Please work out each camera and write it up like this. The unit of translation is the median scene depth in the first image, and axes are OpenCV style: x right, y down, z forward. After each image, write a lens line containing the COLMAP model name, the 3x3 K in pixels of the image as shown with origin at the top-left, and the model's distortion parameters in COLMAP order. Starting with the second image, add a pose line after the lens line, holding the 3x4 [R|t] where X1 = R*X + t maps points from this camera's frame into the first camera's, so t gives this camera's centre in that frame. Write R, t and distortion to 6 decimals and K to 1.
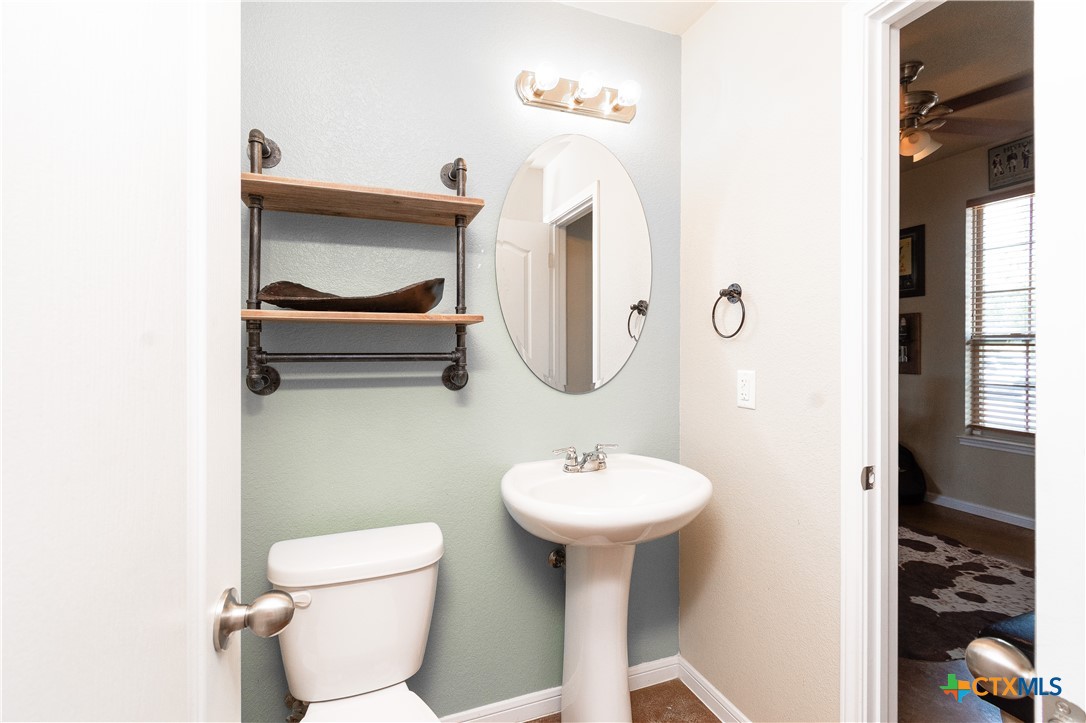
lens RADIAL K [[480.3, 0, 543.3], [0, 480.3, 352.0], [0, 0, 1]] dist [-0.001748, -0.000482]
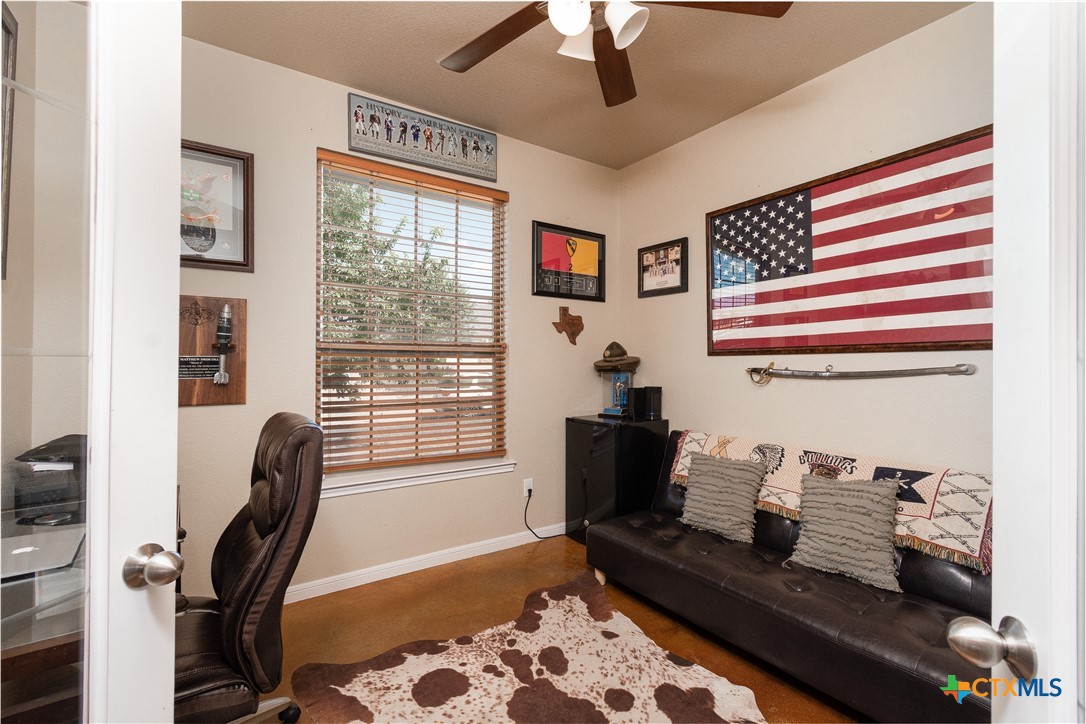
lens RADIAL K [[480.3, 0, 541.9], [0, 480.3, 356.3], [0, 0, 1]] dist [-0.001748, -0.000482]
pose [[-0.216610, 0.009276, 0.976214, 0.173554], [0.012241, 0.999902, -0.006785, -0.005426], [-0.976181, 0.010480, -0.216702, 1.088630]]
